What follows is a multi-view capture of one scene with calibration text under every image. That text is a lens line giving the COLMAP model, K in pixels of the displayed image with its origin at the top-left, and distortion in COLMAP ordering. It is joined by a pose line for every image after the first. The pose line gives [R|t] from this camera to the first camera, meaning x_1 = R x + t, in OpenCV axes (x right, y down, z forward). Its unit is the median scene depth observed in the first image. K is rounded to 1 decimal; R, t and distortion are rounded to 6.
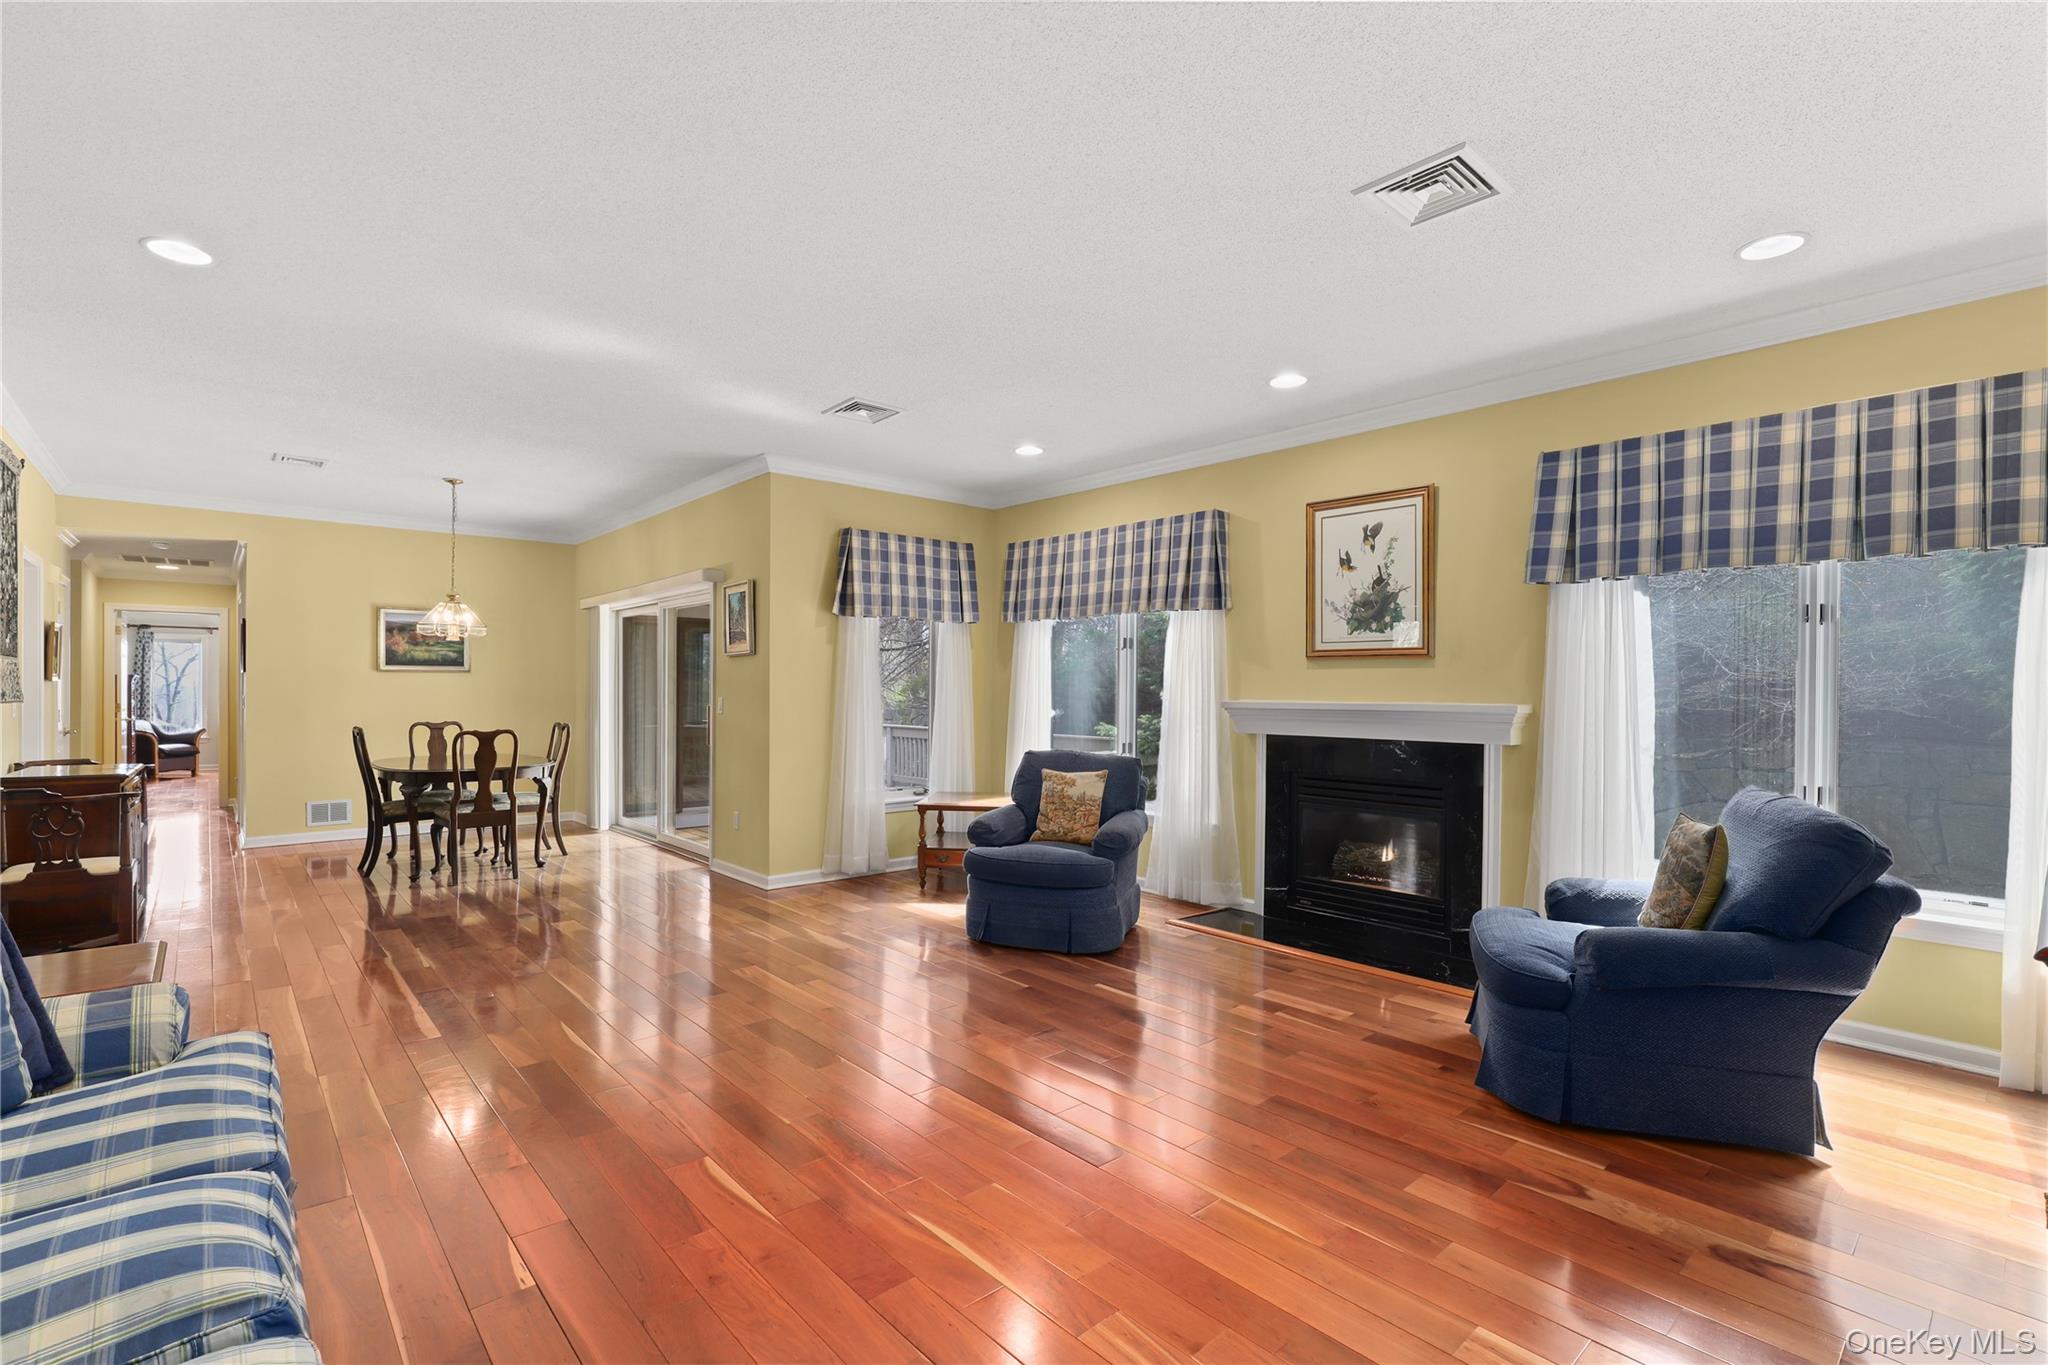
lens RADIAL K [[939.2, 0, 1020.8], [0, 939.2, 688.9], [0, 0, 1]] dist [-0.005938, 0.000374]
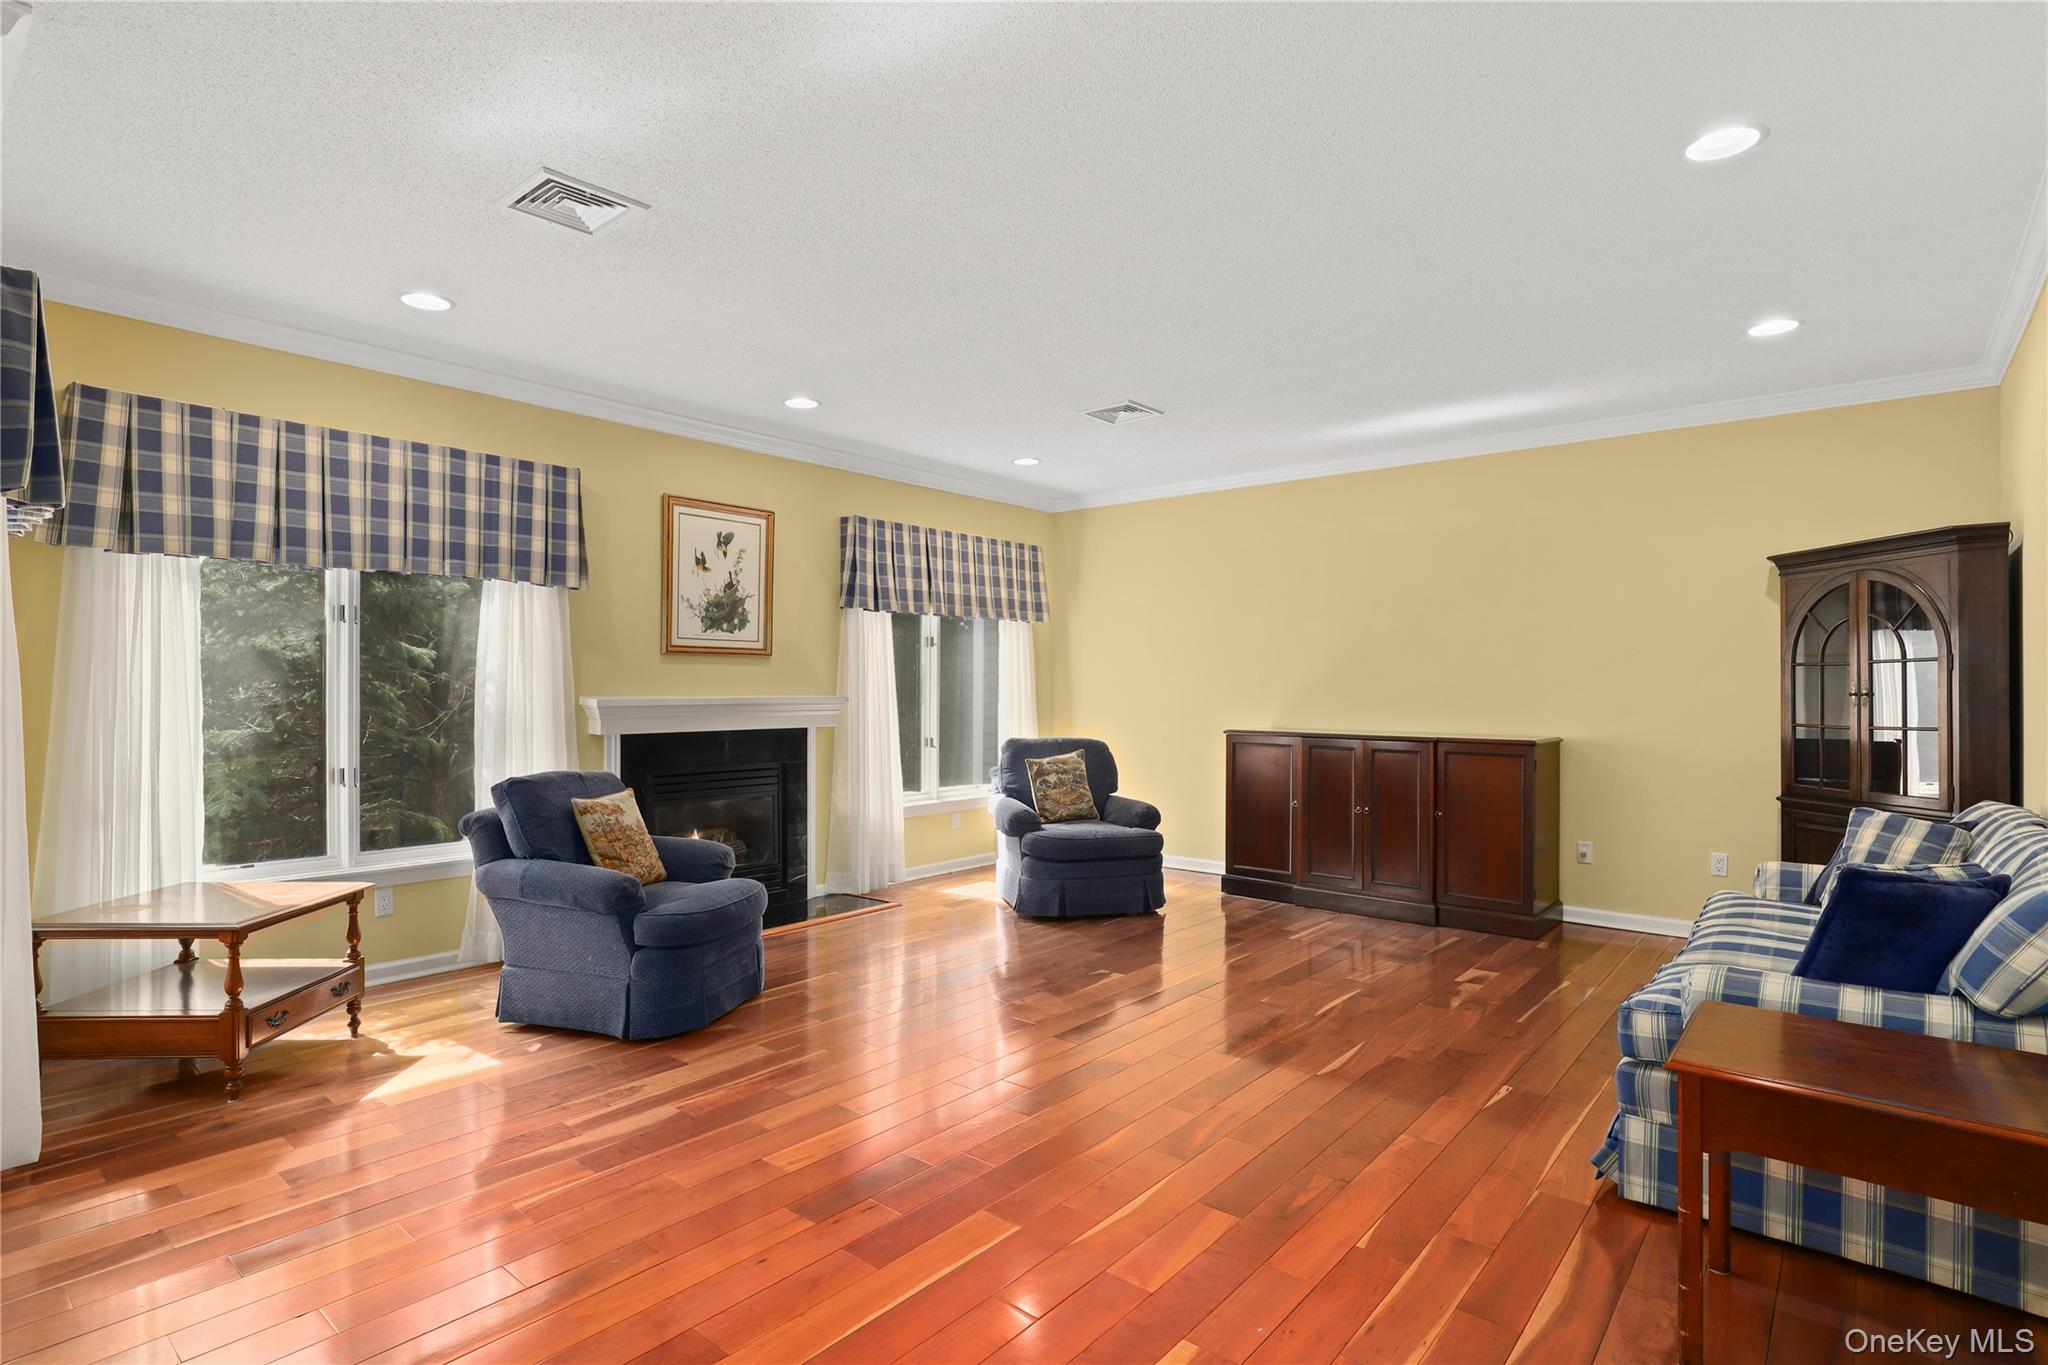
lens RADIAL K [[1010.3, 0, 983.5], [0, 1010.3, 693.5], [0, 0, 1]] dist [-0.003088, 0.000965]
pose [[-0.114513, -0.004445, 0.993412, -0.799469], [0.003152, 0.999983, 0.004838, 0.005578], [-0.993417, 0.003685, -0.114497, 0.820678]]
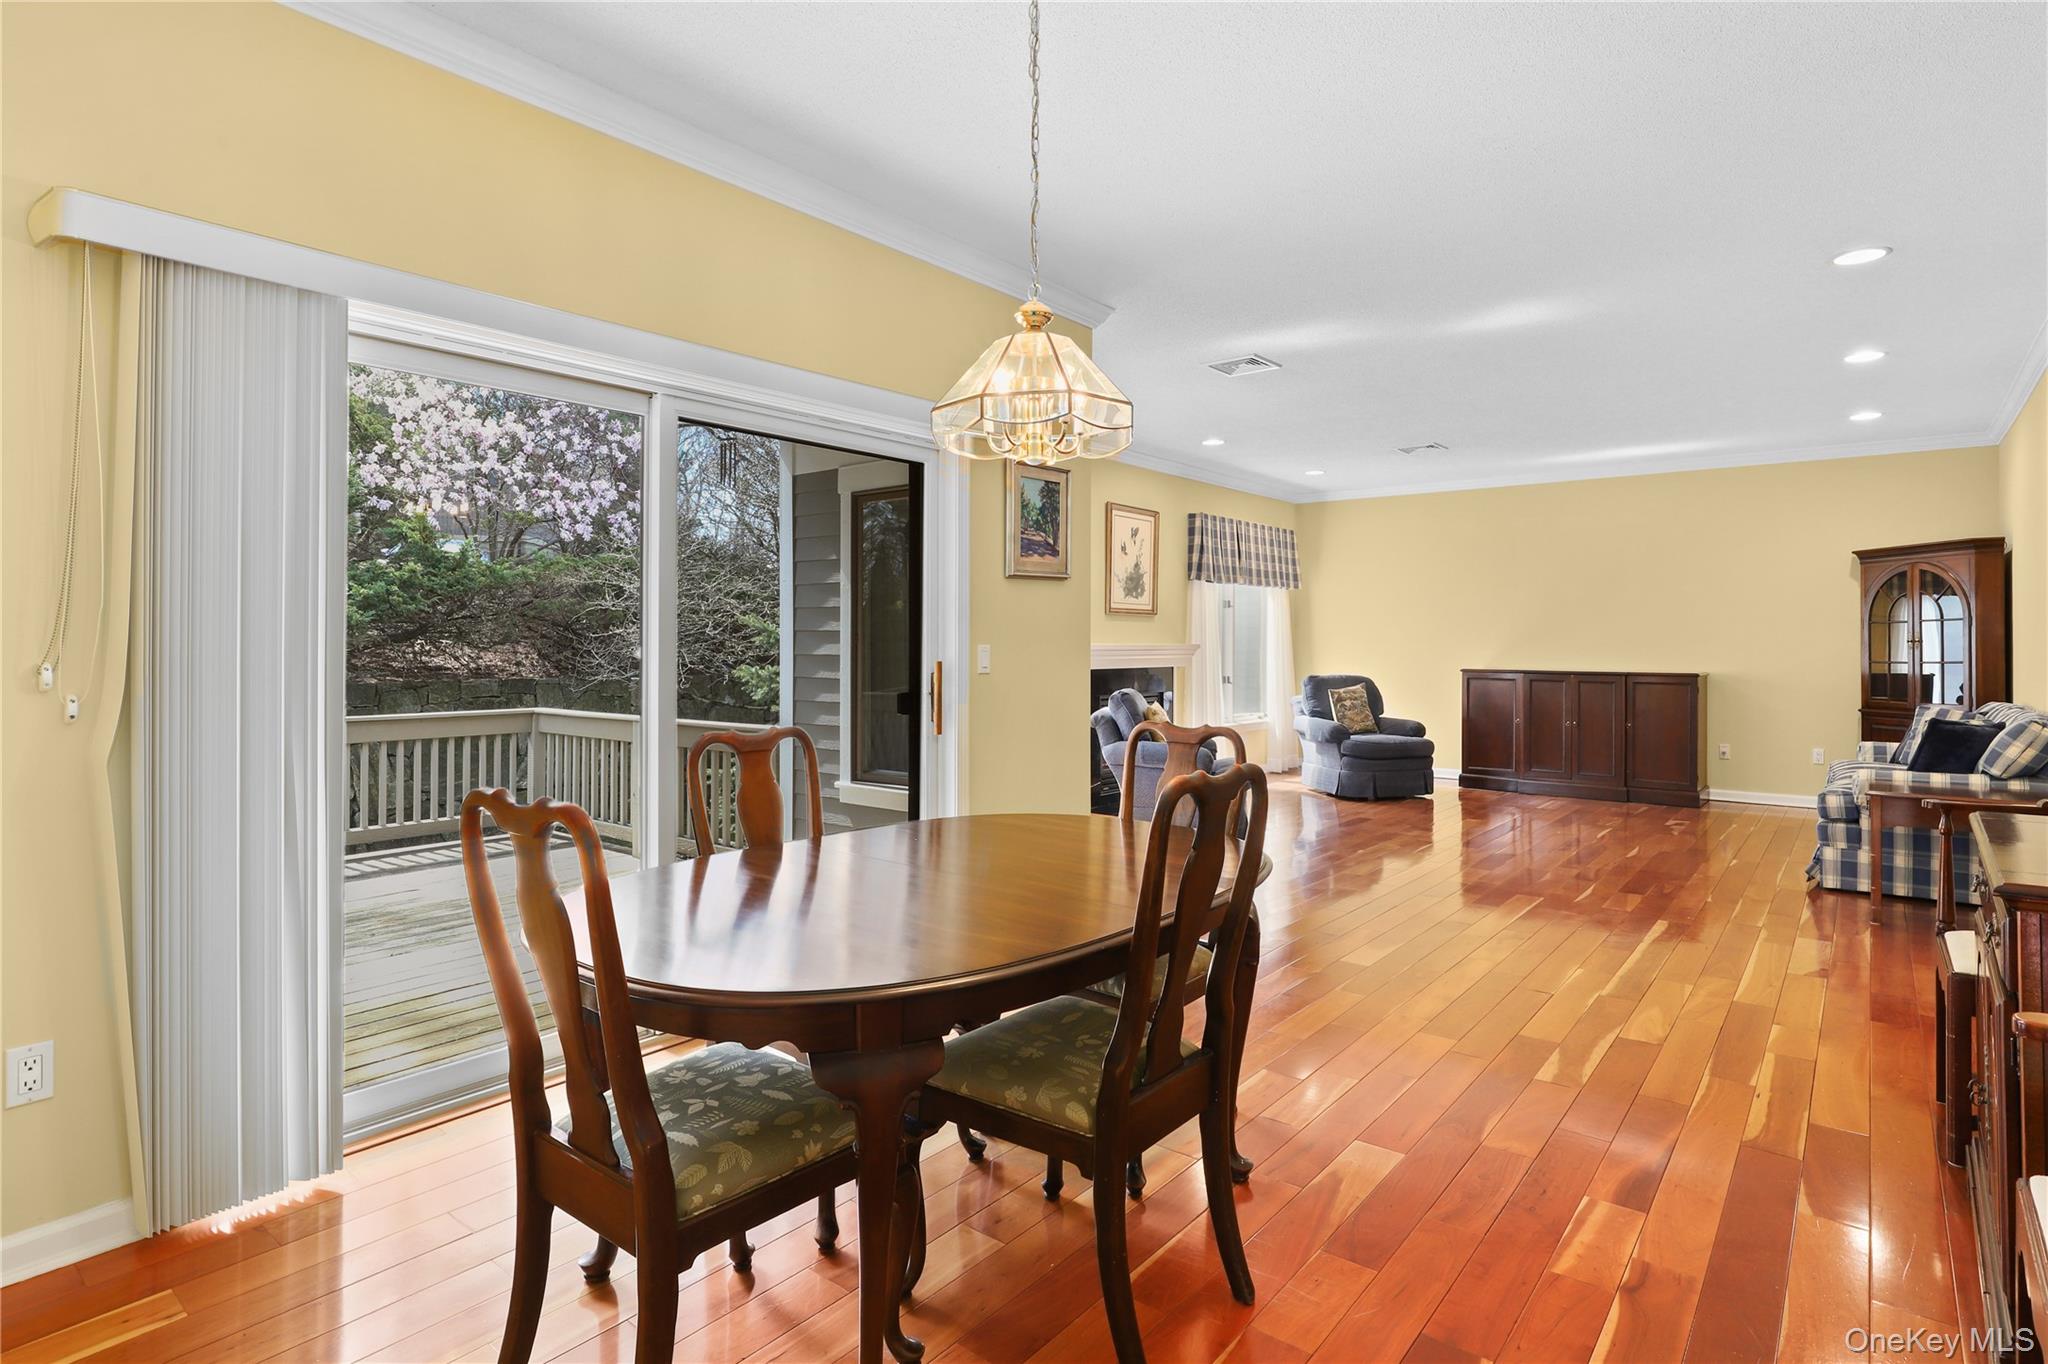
lens RADIAL K [[1061.0, 0, 1022.9], [0, 1061.0, 651.3], [0, 0, 1]] dist [-0.001461, -0.000637]
pose [[-0.161466, -0.005709, 0.986862, -1.270959], [0.003080, 0.999975, 0.006288, 0.013979], [-0.986873, 0.004055, -0.161445, 1.428272]]
